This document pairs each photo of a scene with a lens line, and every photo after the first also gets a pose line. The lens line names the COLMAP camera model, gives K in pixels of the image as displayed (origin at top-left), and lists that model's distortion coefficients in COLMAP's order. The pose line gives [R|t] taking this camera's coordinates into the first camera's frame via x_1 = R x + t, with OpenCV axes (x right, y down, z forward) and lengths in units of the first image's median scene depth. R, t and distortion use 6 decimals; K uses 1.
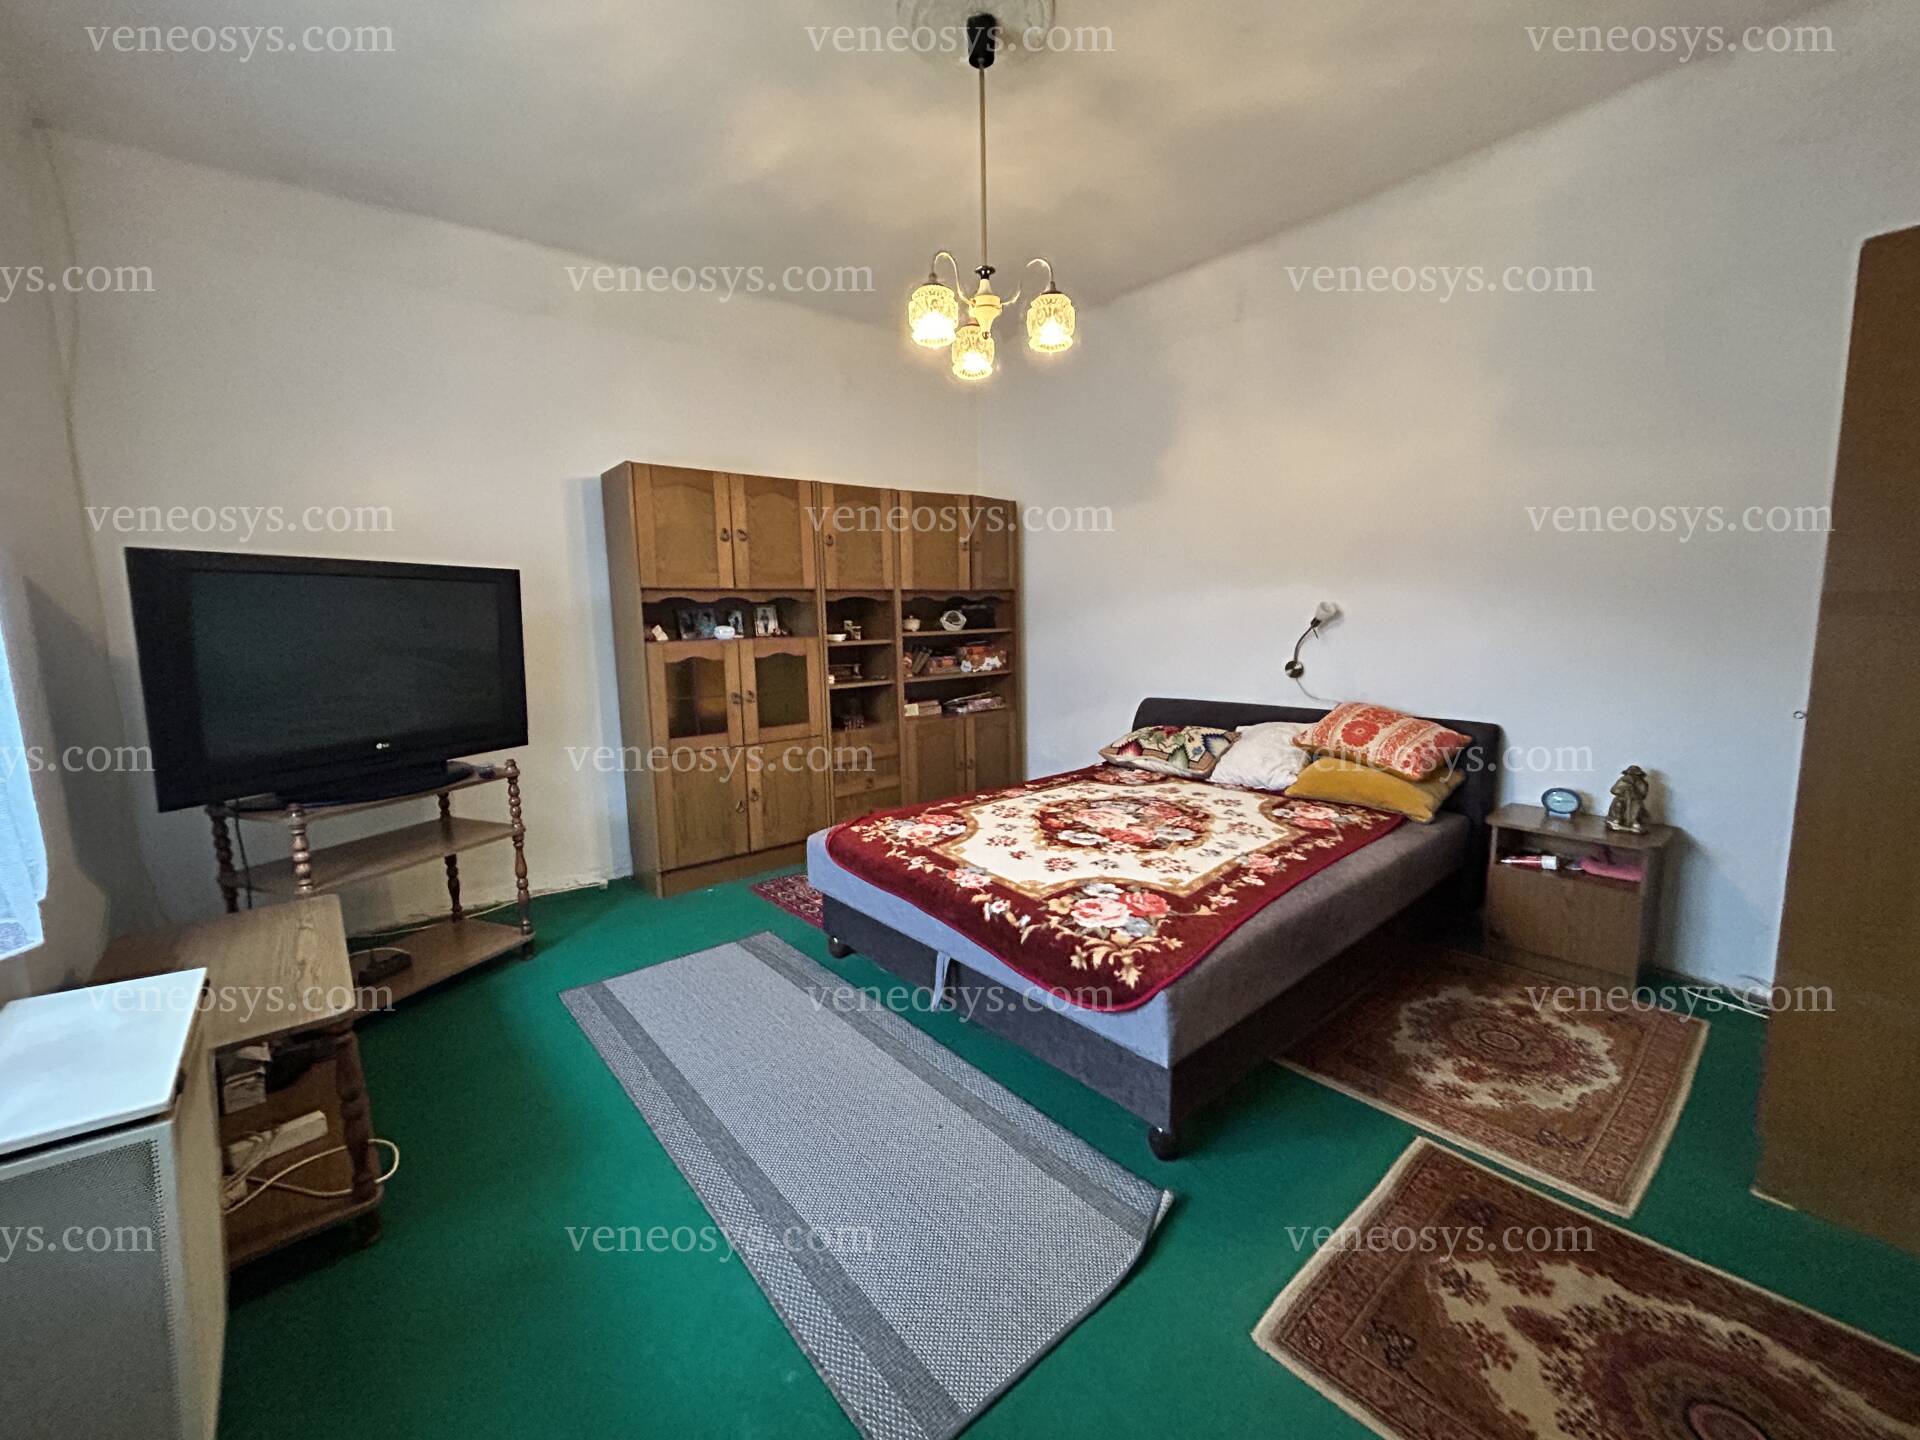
lens RADIAL K [[773.8, 0, 959.9], [0, 773.8, 719.5], [0, 0, 1]] dist [-0.002072, -0.000079]
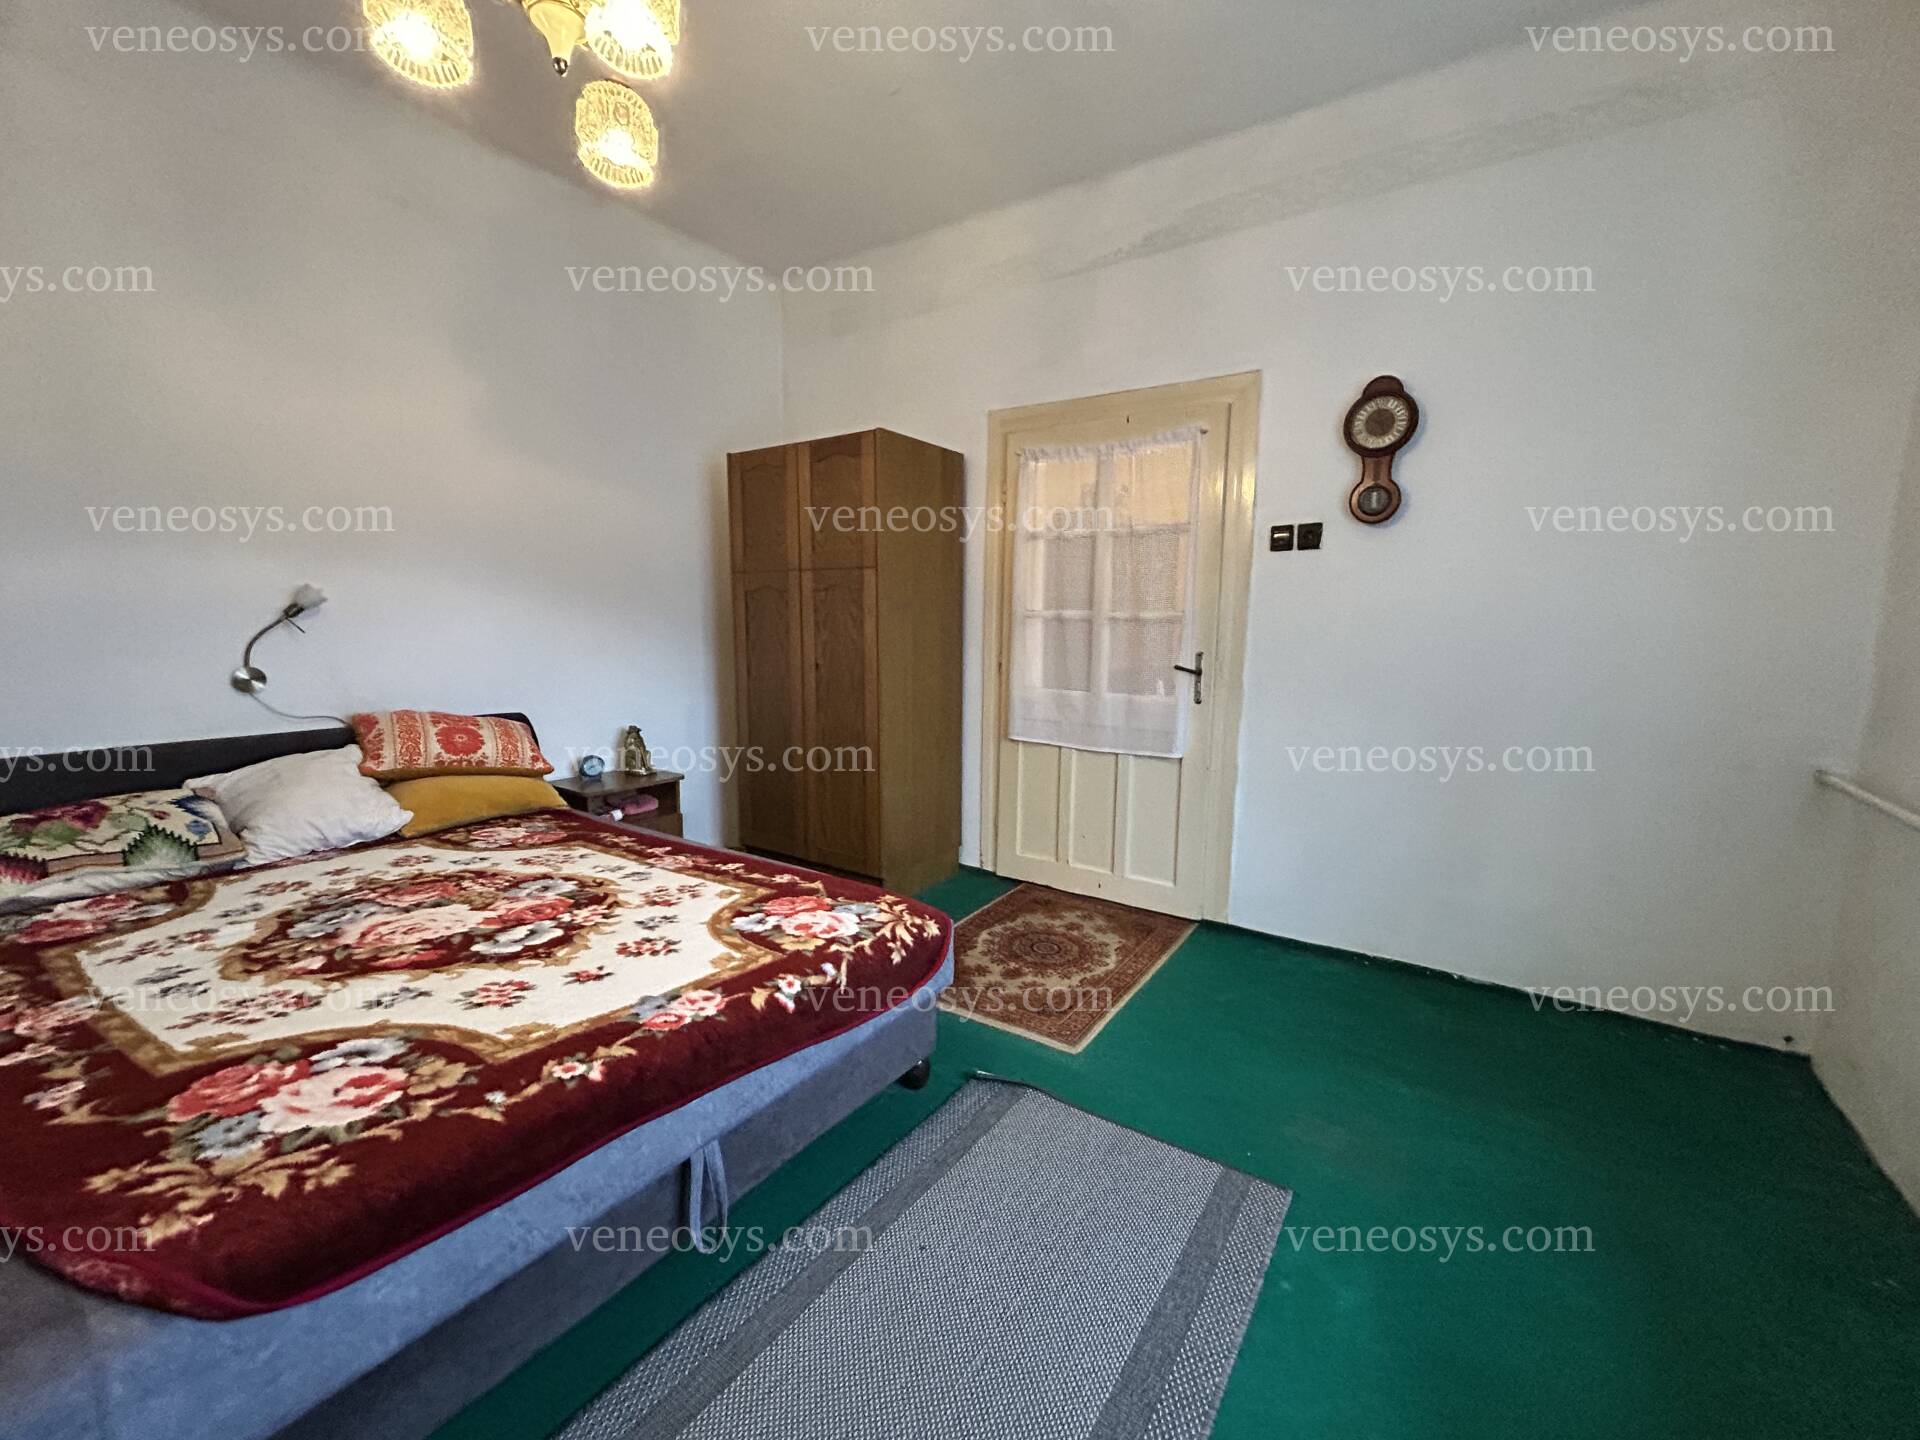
lens RADIAL K [[773.8, 0, 957.4], [0, 773.8, 714.7], [0, 0, 1]] dist [-0.002072, -0.000079]
pose [[-0.268480, -0.098788, 0.958206, -0.550989], [0.125421, 0.982675, 0.136452, -0.070679], [-0.955085, 0.156814, -0.251438, 0.832748]]
